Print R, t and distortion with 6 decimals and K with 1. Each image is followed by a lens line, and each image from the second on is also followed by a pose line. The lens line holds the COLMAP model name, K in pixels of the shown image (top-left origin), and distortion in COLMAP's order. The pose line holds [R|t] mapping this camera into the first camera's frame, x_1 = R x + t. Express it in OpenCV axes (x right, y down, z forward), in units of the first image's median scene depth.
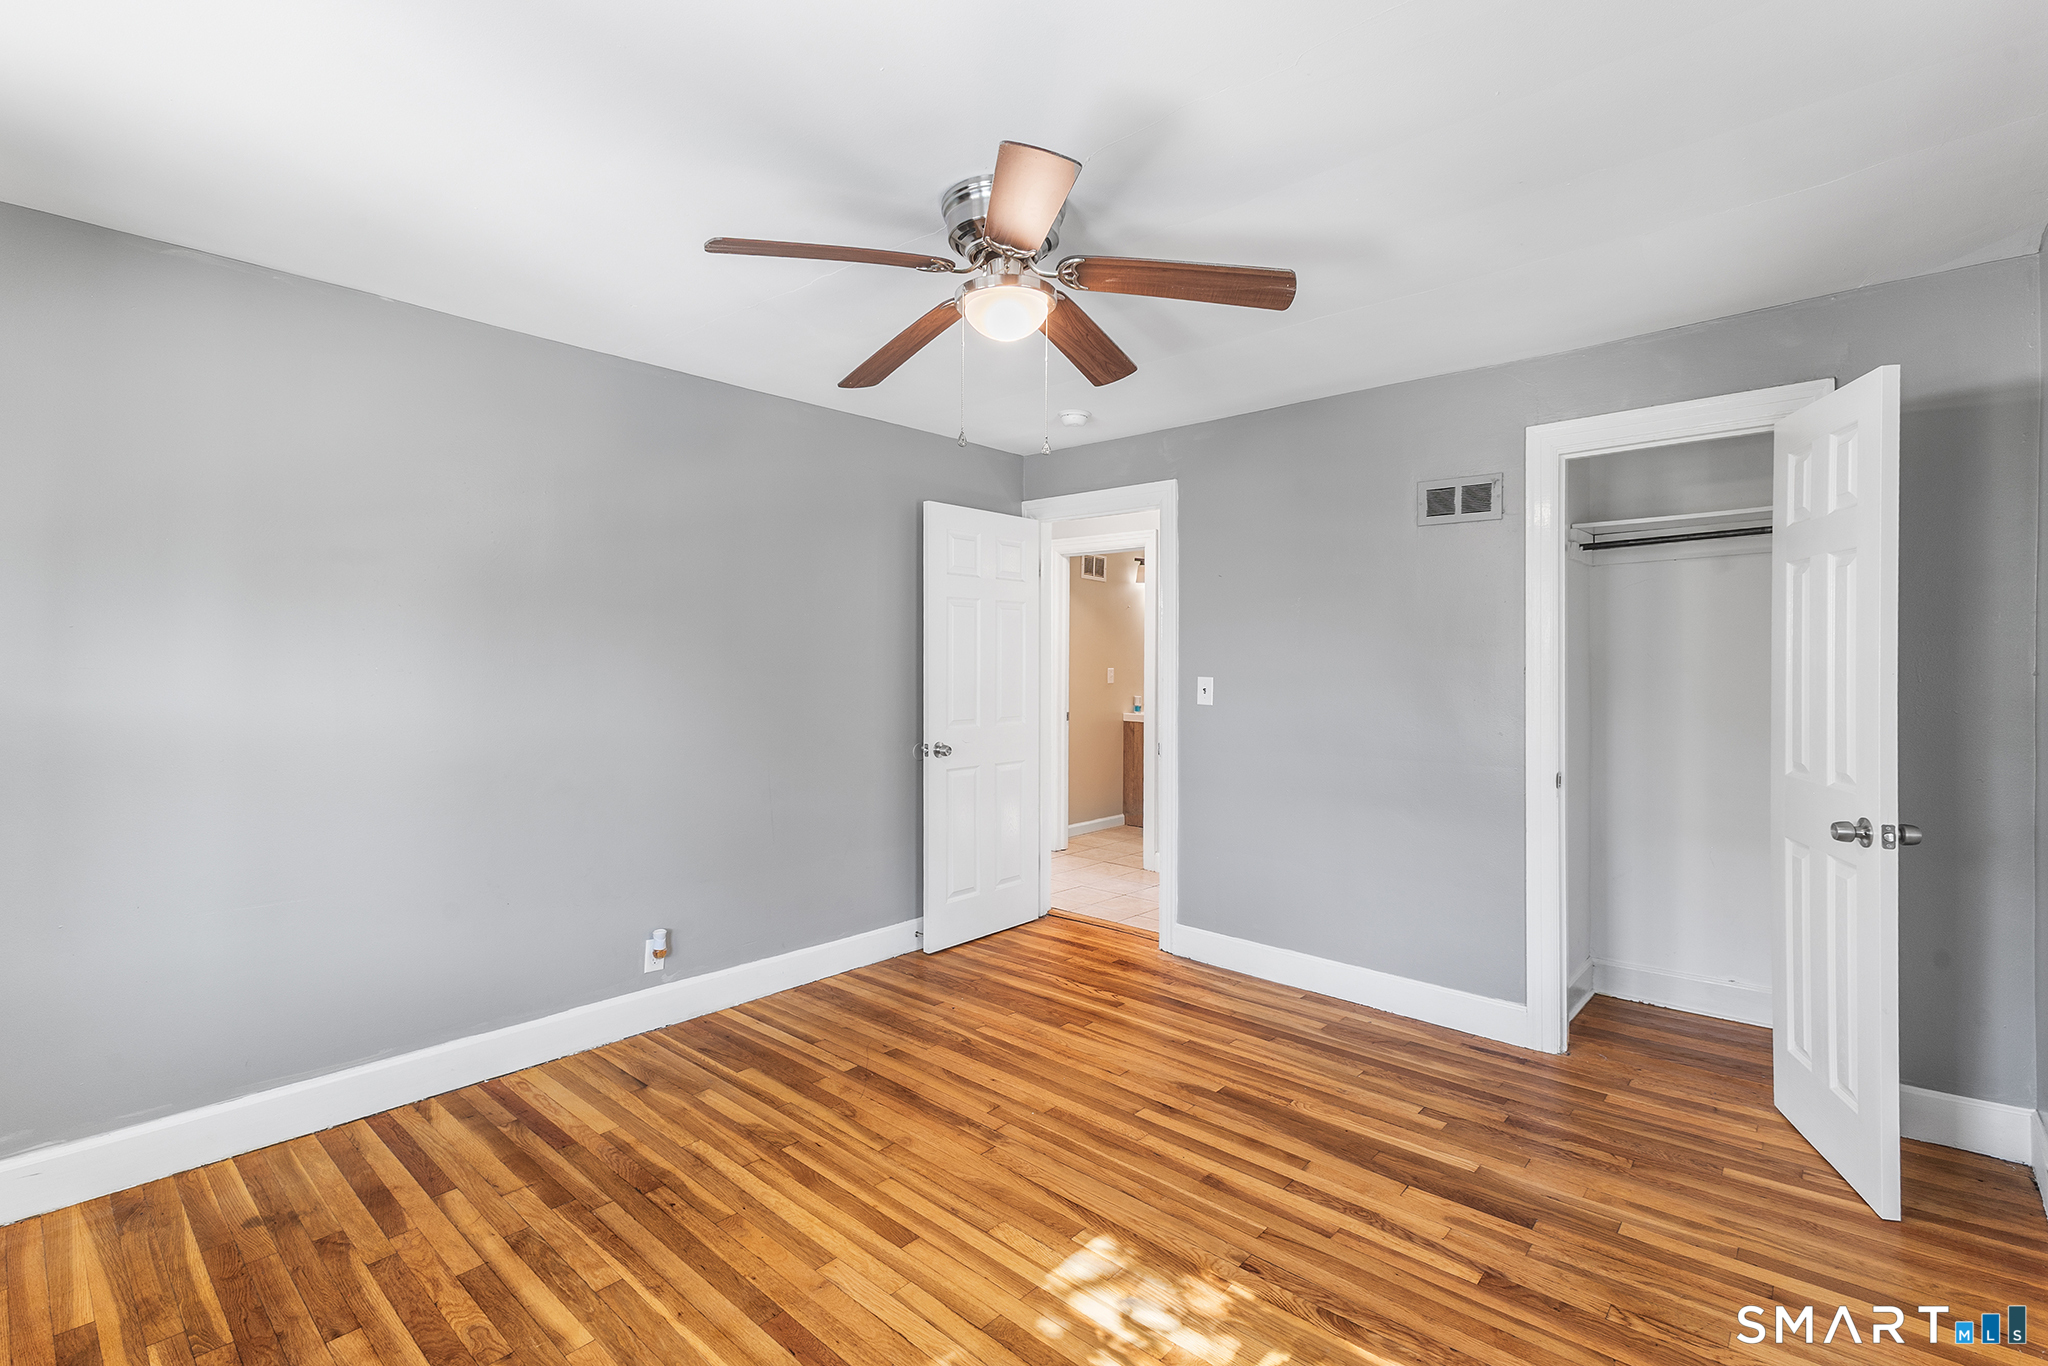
lens RADIAL K [[908.2, 0, 1023.4], [0, 908.2, 650.0], [0, 0, 1]] dist [0.000112, 0.000031]
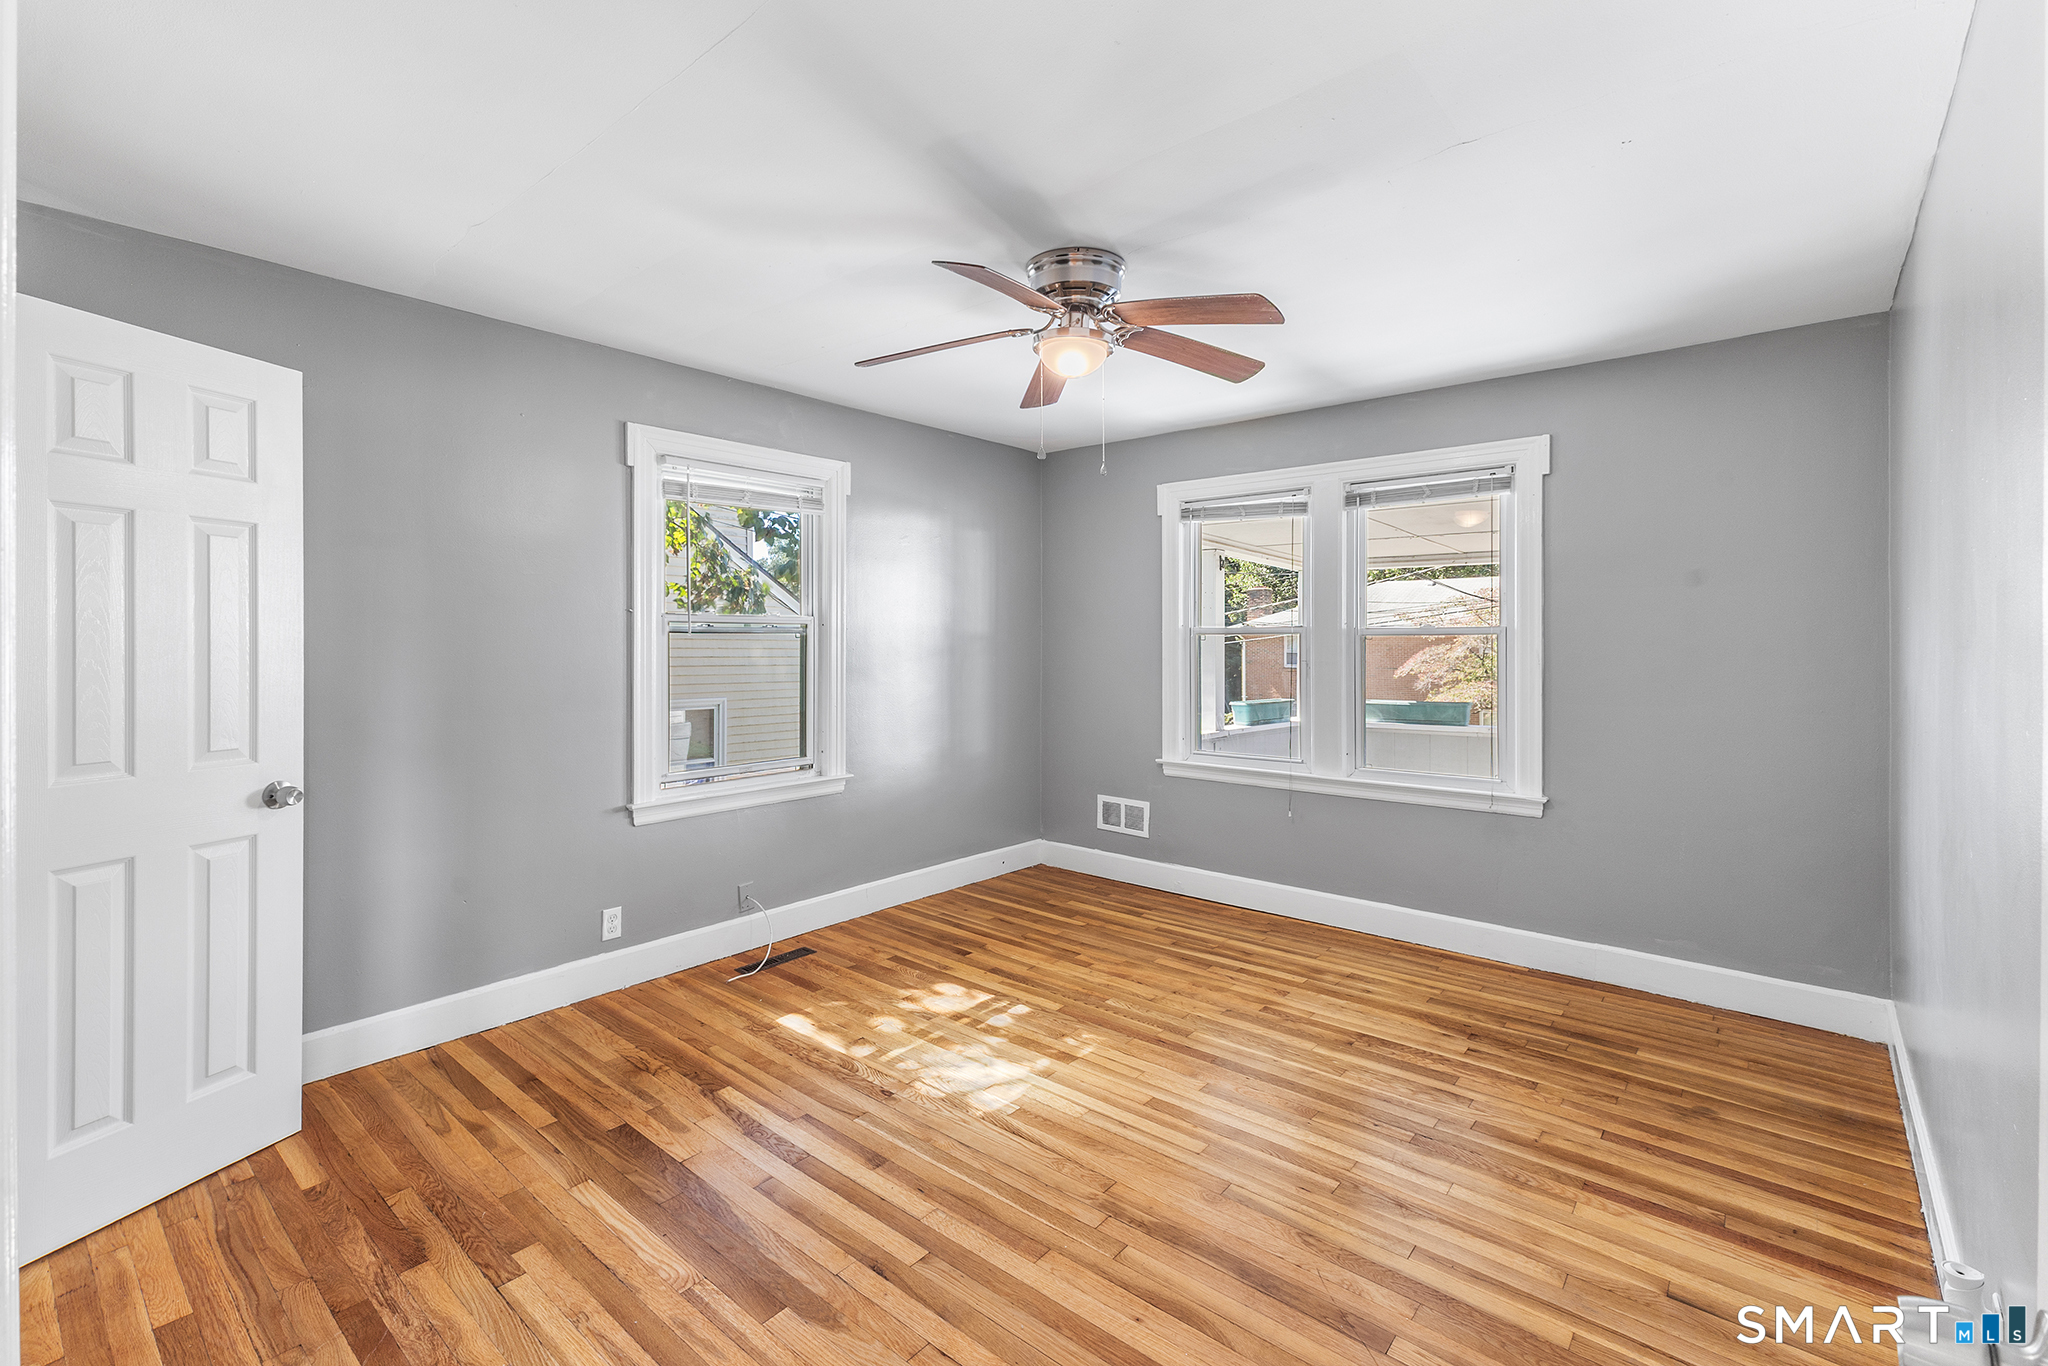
lens RADIAL K [[908.2, 0, 1023.4], [0, 908.2, 650.0], [0, 0, 1]] dist [0.000112, 0.000031]
pose [[-0.999388, -0.001771, -0.034932, 0.081681], [-0.001629, 0.999990, -0.004075, 0.029335], [0.034939, -0.004015, -0.999381, 1.975742]]
